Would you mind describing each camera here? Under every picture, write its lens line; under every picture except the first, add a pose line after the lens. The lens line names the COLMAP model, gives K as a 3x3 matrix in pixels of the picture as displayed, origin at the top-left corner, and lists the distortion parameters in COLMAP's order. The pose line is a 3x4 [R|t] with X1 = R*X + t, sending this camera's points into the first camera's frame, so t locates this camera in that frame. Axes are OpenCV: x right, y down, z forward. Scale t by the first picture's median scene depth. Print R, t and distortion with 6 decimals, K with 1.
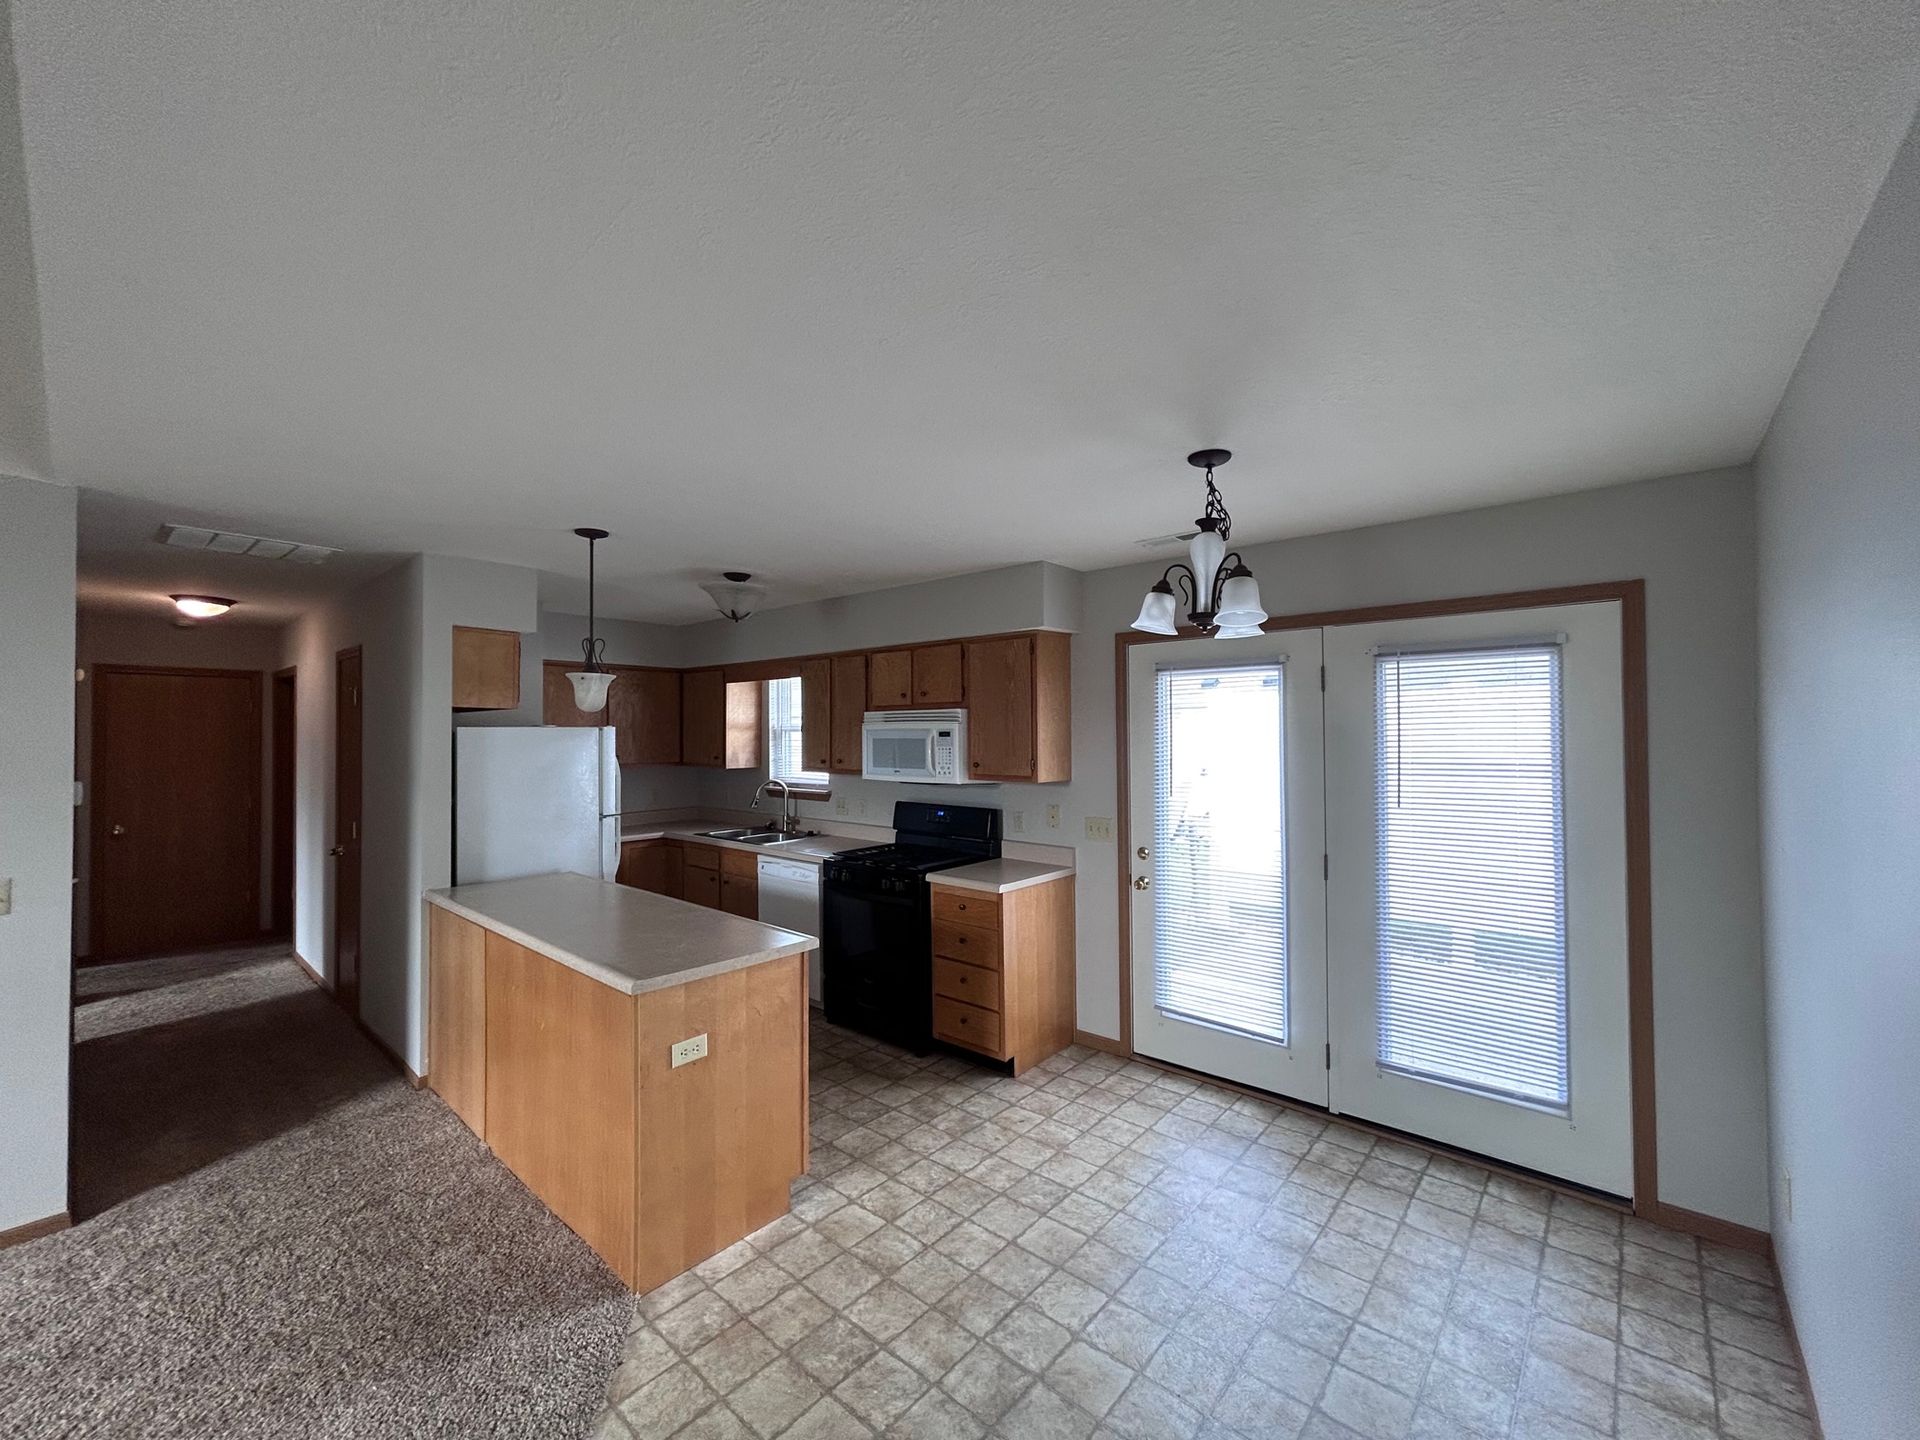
lens RADIAL K [[768.0, 0, 964.3], [0, 768.0, 725.5], [0, 0, 1]] dist [-0.001082, -0.000825]
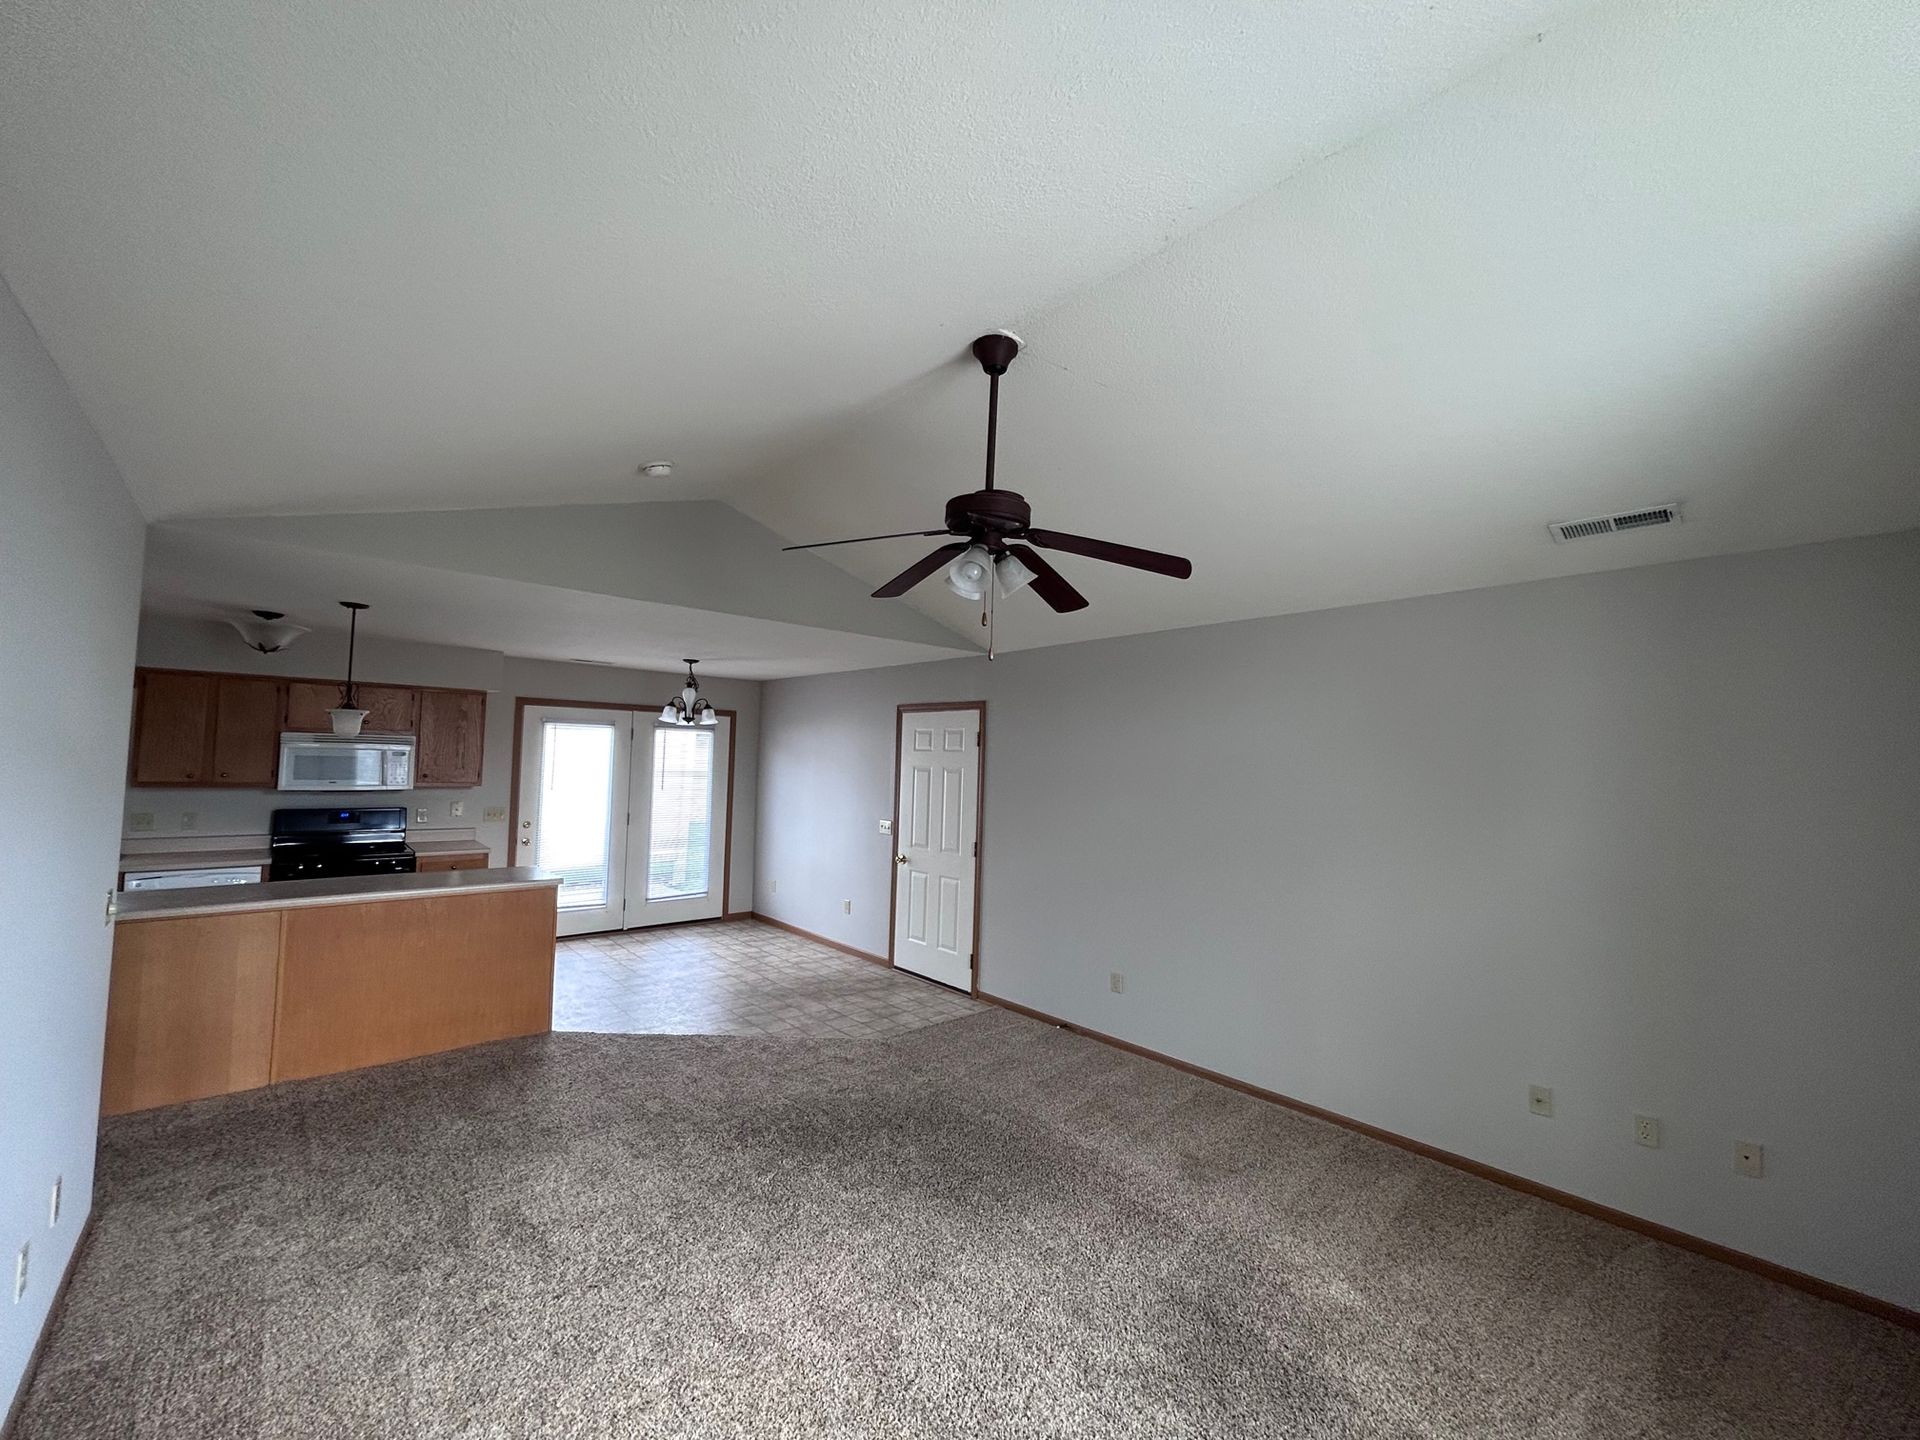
lens RADIAL K [[770.8, 0, 962.8], [0, 770.8, 725.1], [0, 0, 1]] dist [-0.010028, 0.006741]
pose [[0.119966, 0.053421, 0.991340, -1.566131], [-0.039499, 0.998017, -0.049001, -0.015168], [-0.991992, -0.033279, 0.121838, -0.209438]]
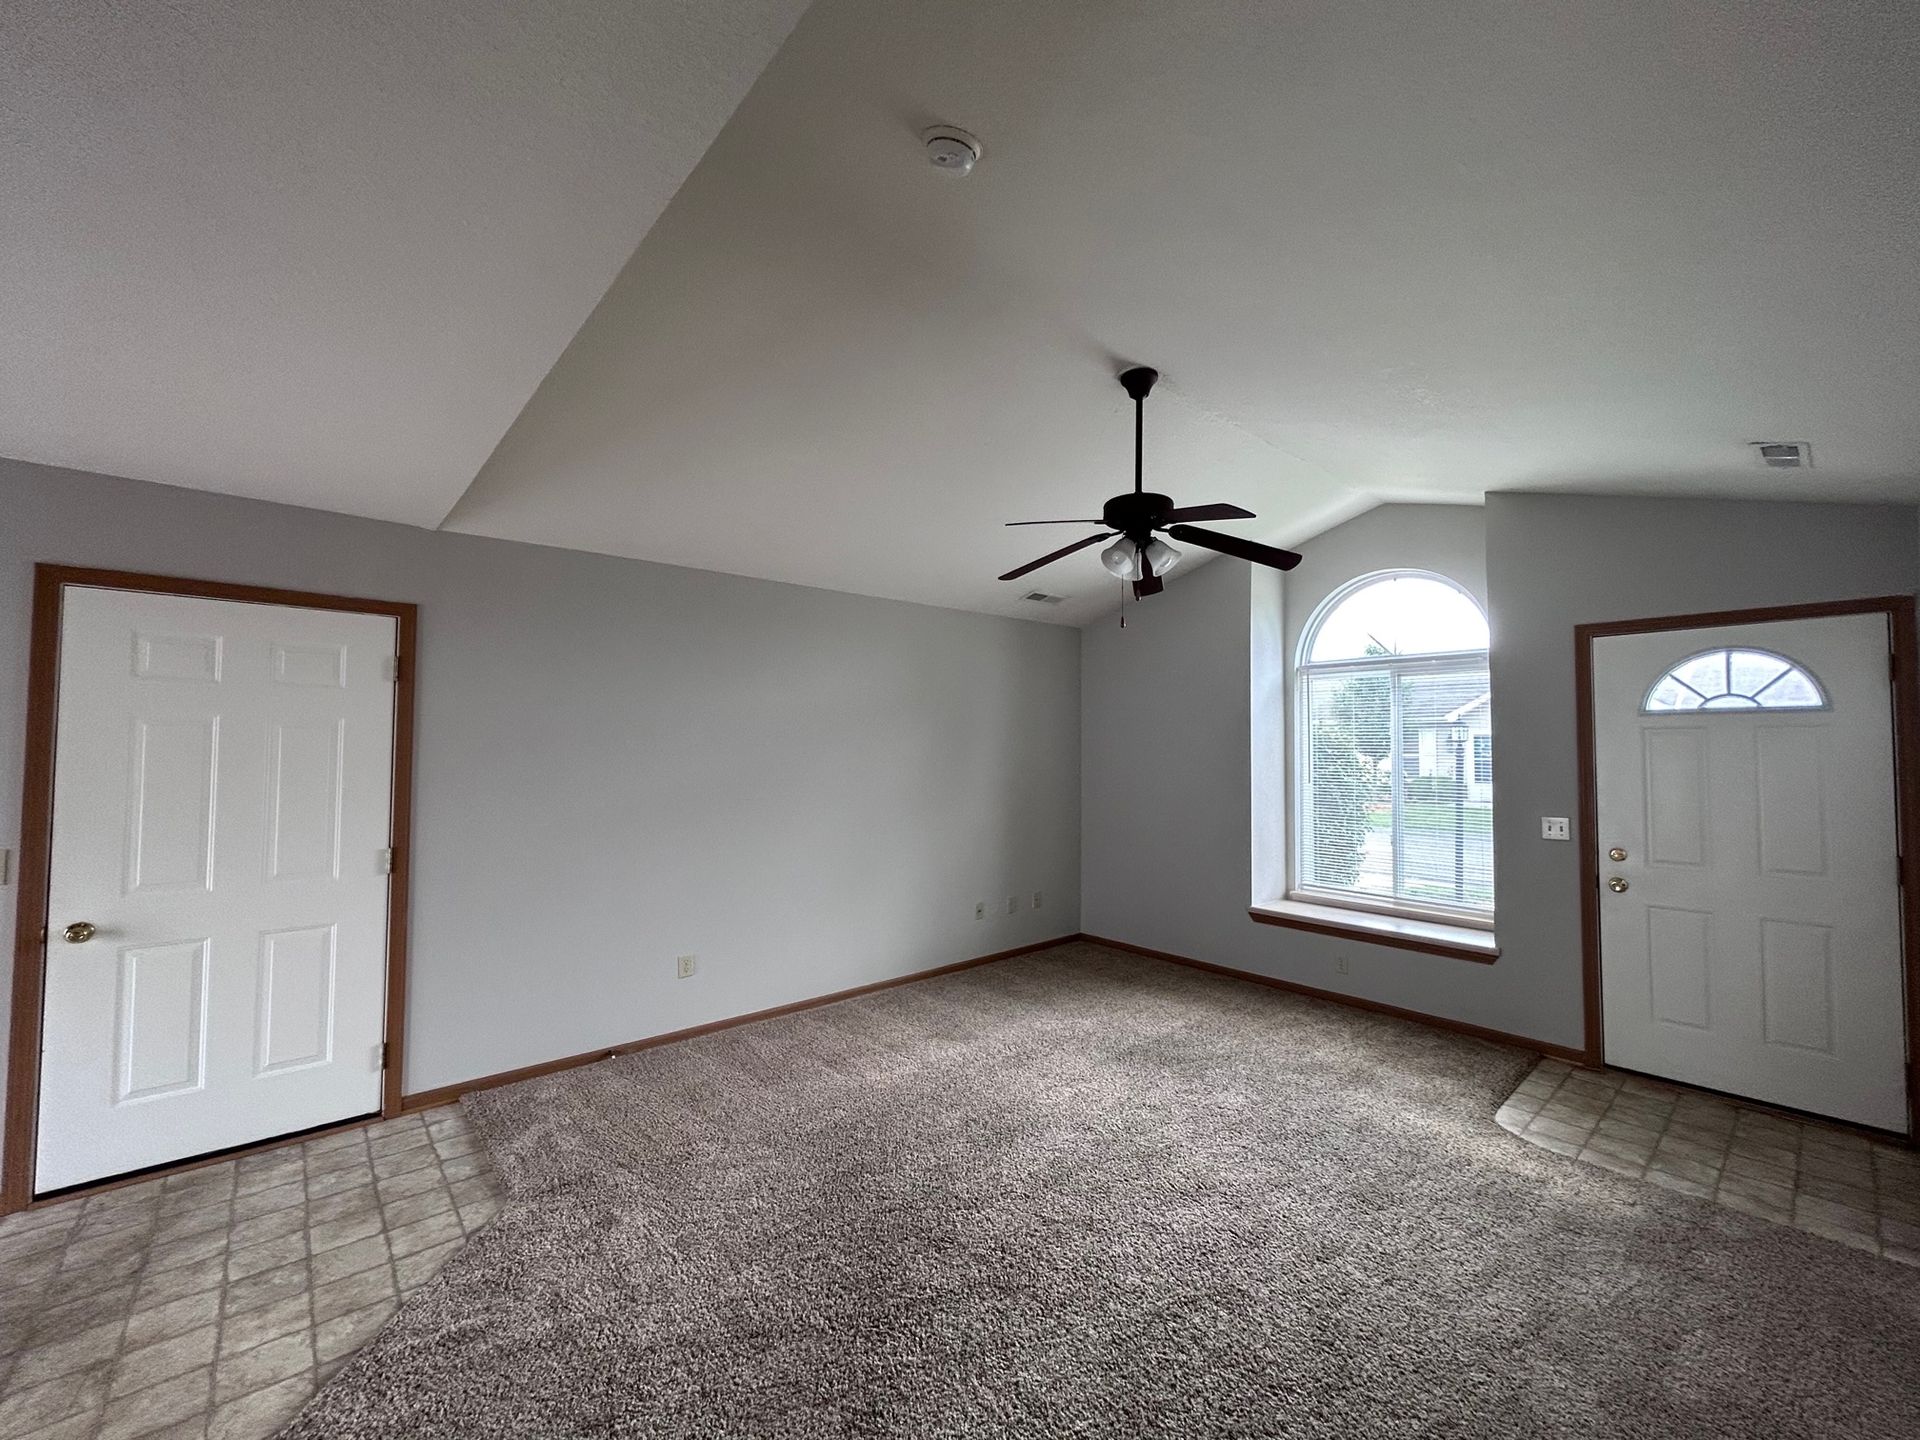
lens RADIAL K [[774.6, 0, 967.6], [0, 774.6, 716.3], [0, 0, 1]] dist [0.000959, -0.000202]
pose [[-0.991823, 0.003228, 0.127578, -0.750959], [-0.003772, 0.998502, -0.054591, 0.039529], [-0.127563, -0.054625, -0.990325, 0.816252]]
